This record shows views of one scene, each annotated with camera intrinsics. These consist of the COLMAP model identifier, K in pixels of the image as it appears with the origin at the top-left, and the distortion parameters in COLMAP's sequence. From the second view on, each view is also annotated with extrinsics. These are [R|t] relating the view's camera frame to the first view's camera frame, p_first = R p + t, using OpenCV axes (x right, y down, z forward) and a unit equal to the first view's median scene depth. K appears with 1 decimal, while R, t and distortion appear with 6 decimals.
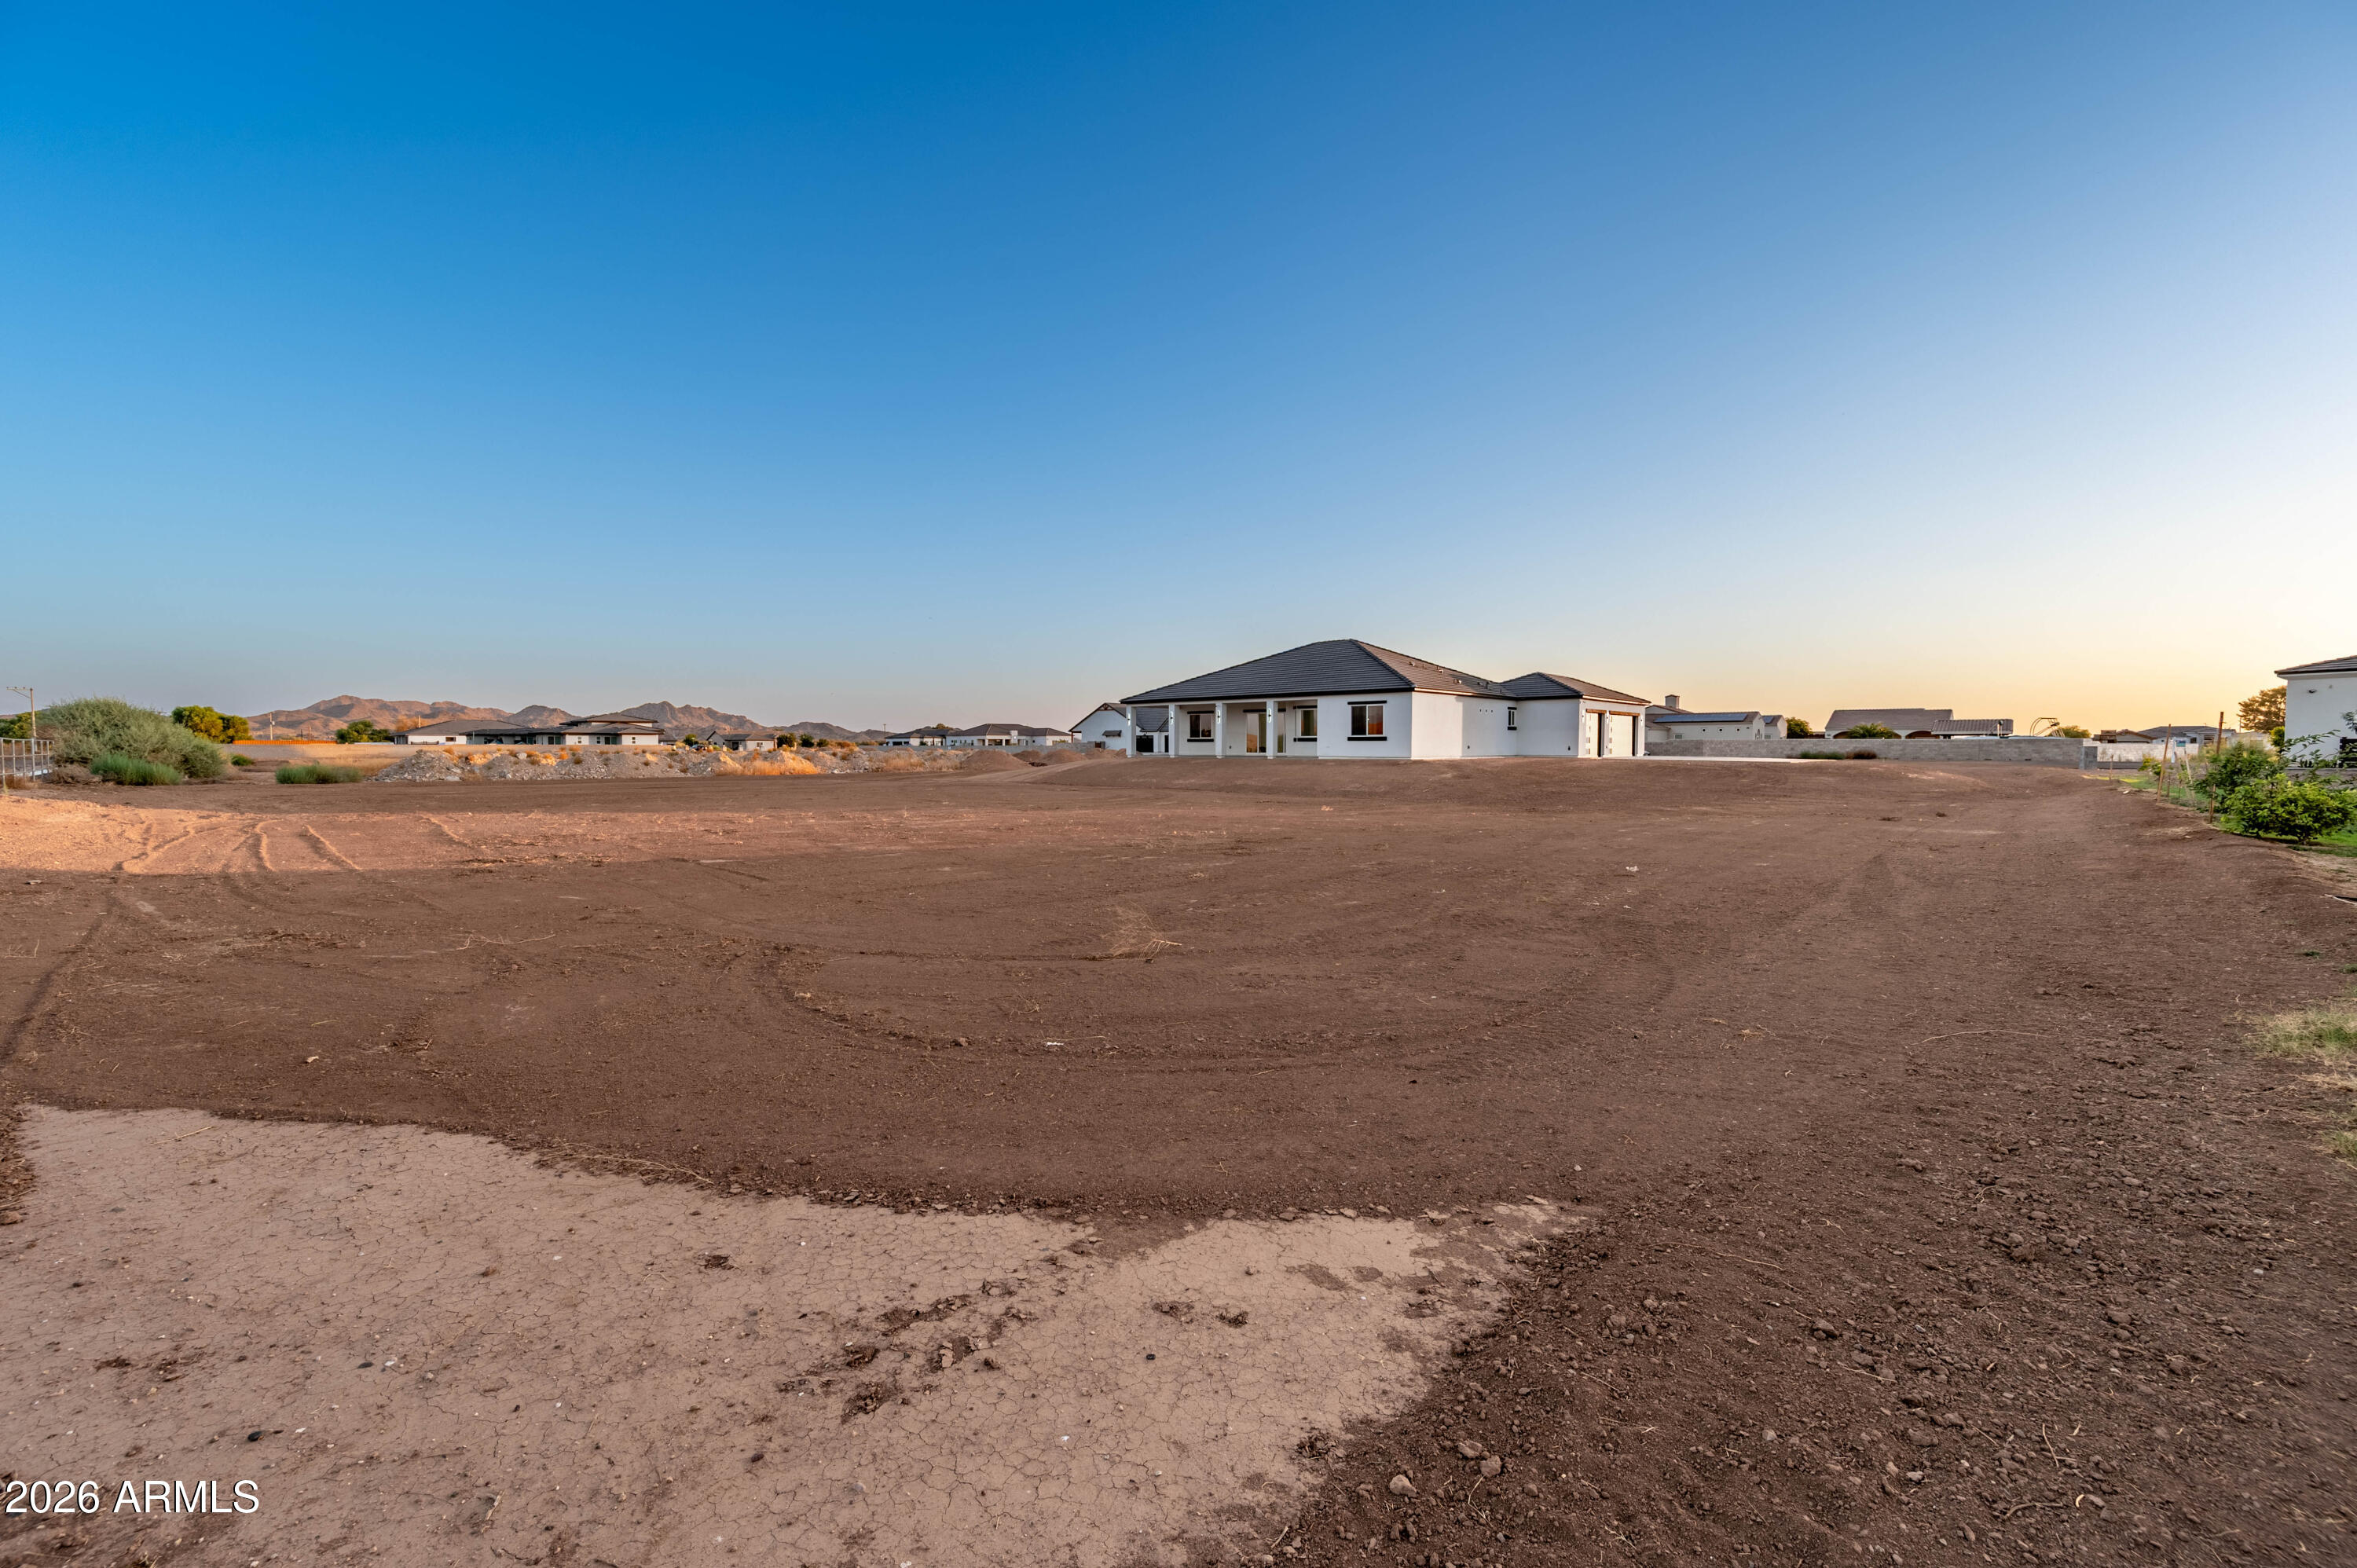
lens RADIAL K [[951.6, 0, 1175.4], [0, 951.6, 774.8], [0, 0, 1]] dist [0.002662, 0.000141]
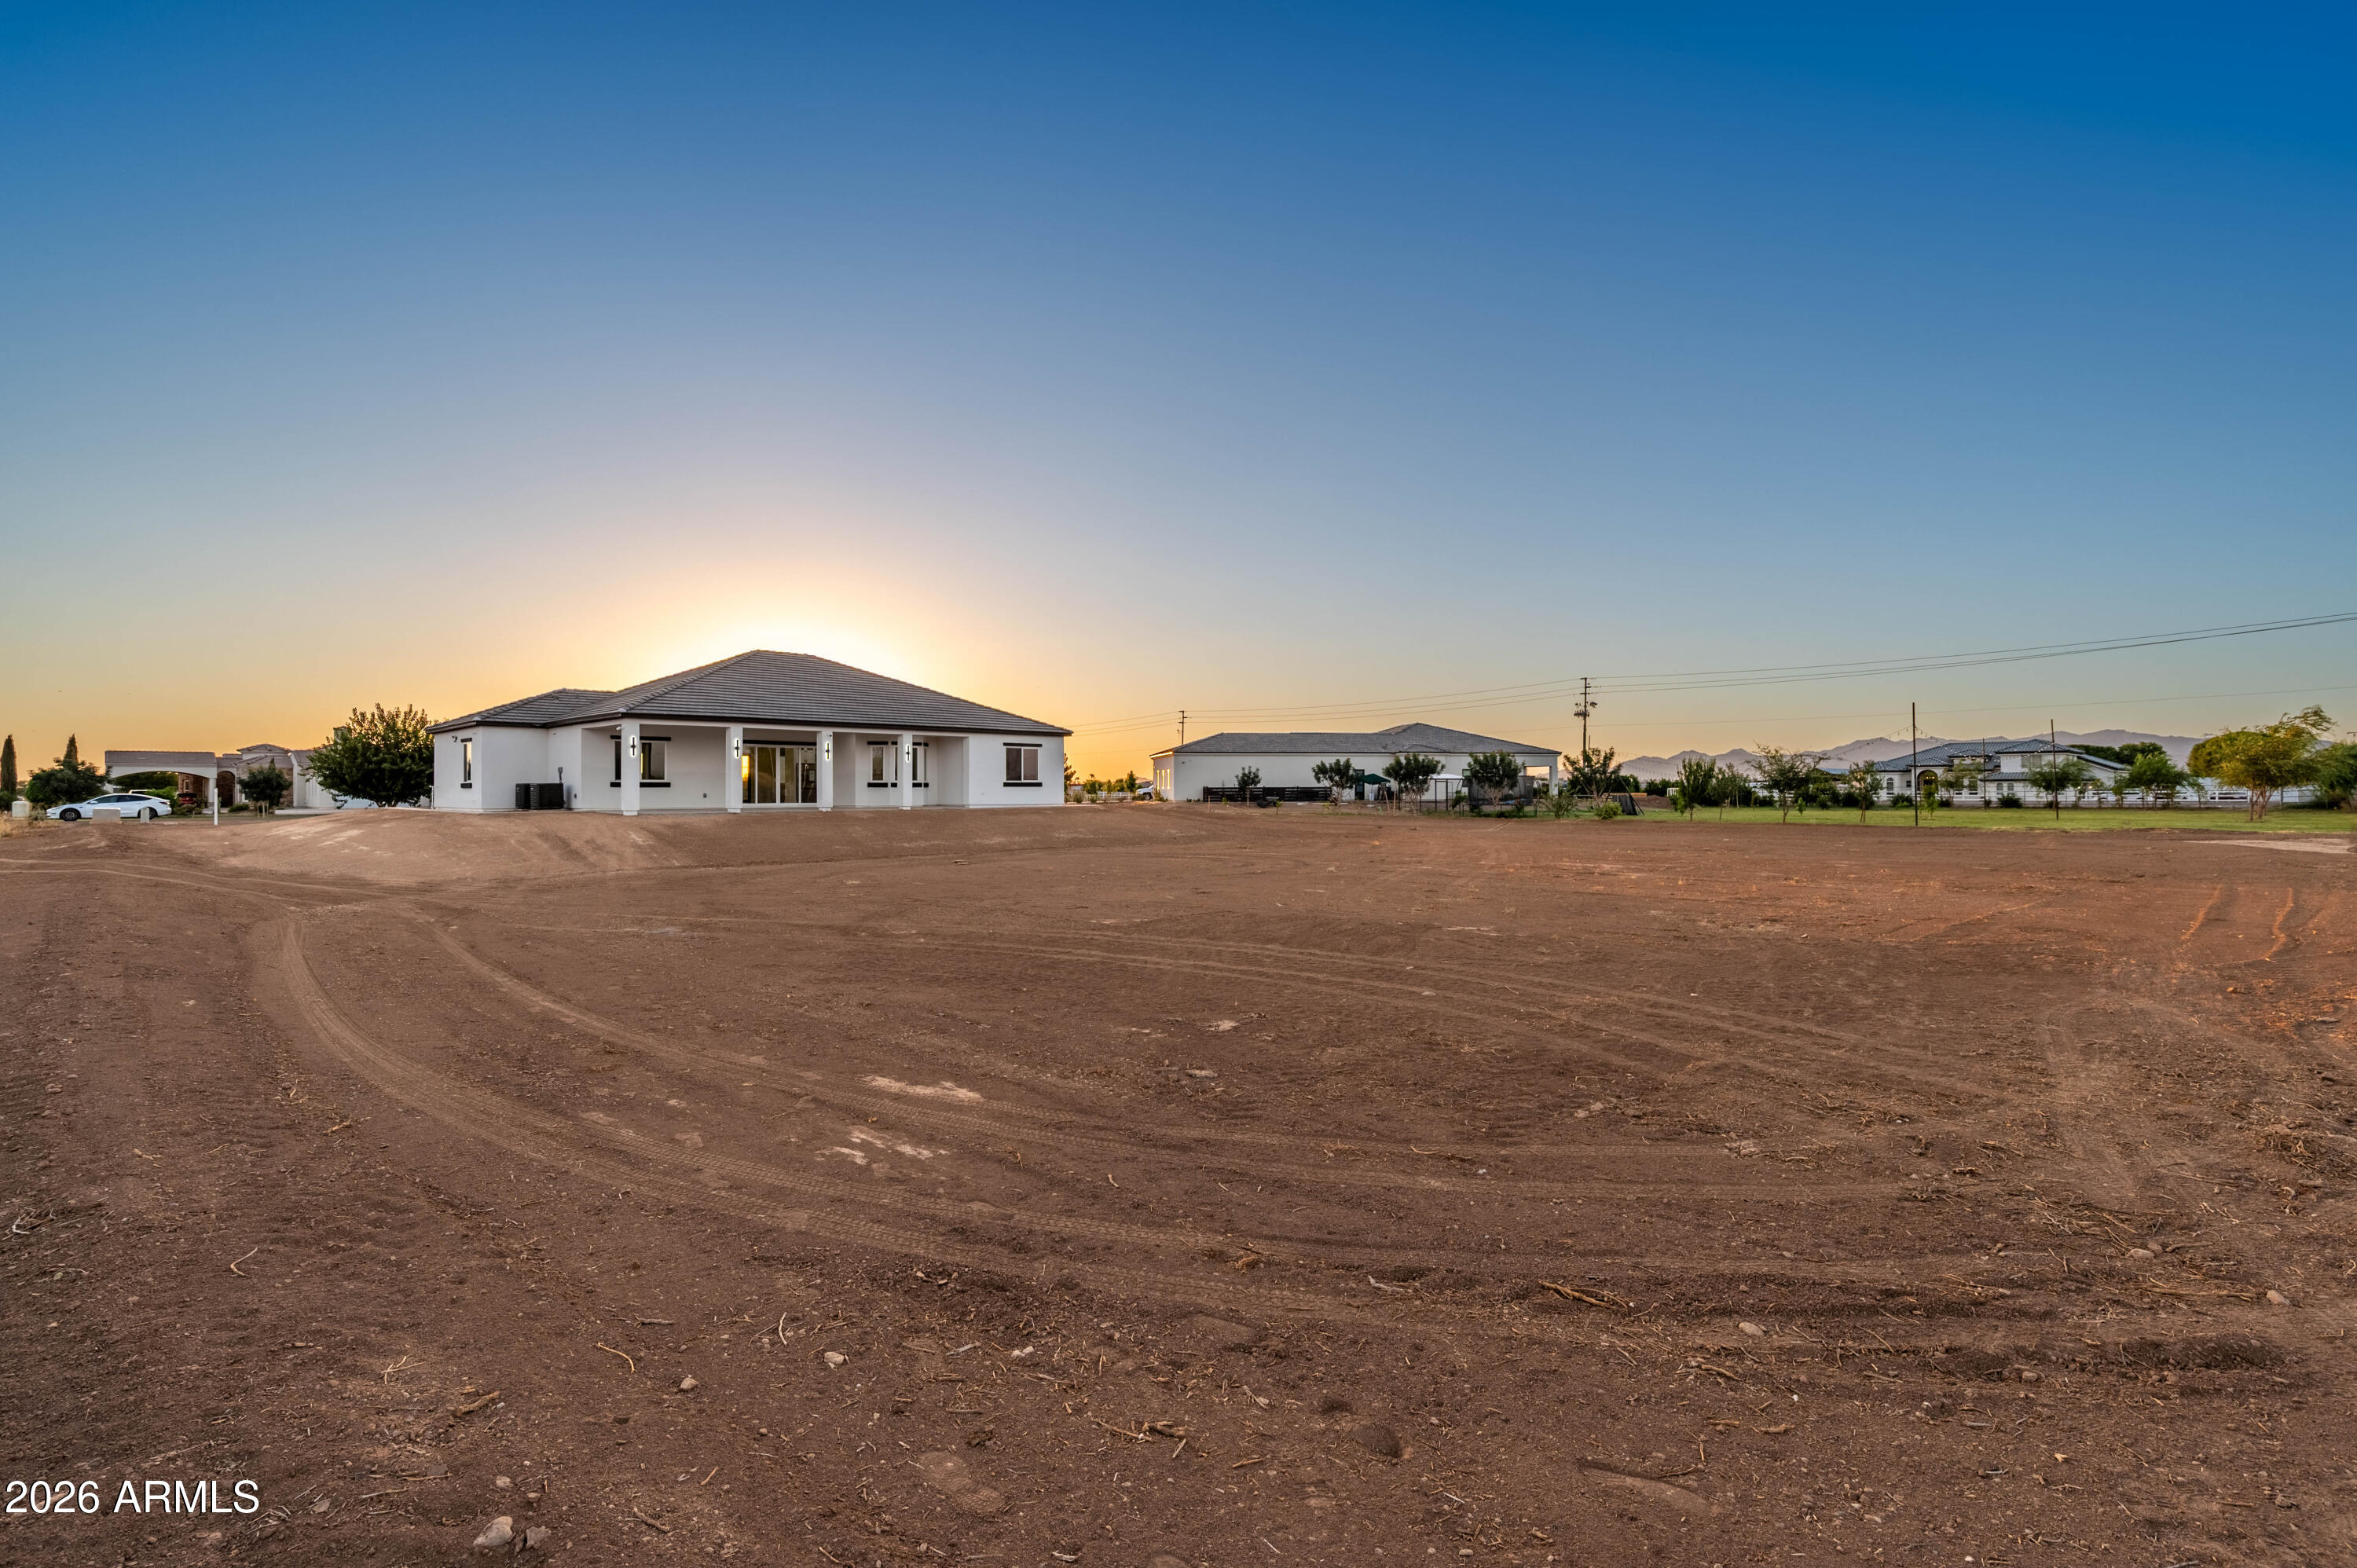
lens RADIAL K [[1056.3, 0, 1178.2], [0, 1056.3, 779.8], [0, 0, 1]] dist [0.004289, 0.000544]
pose [[0.053330, 0.009390, 0.998533, -0.637926], [0.037076, 0.999248, -0.011377, -0.019702], [-0.997888, 0.037628, 0.052942, 0.632110]]
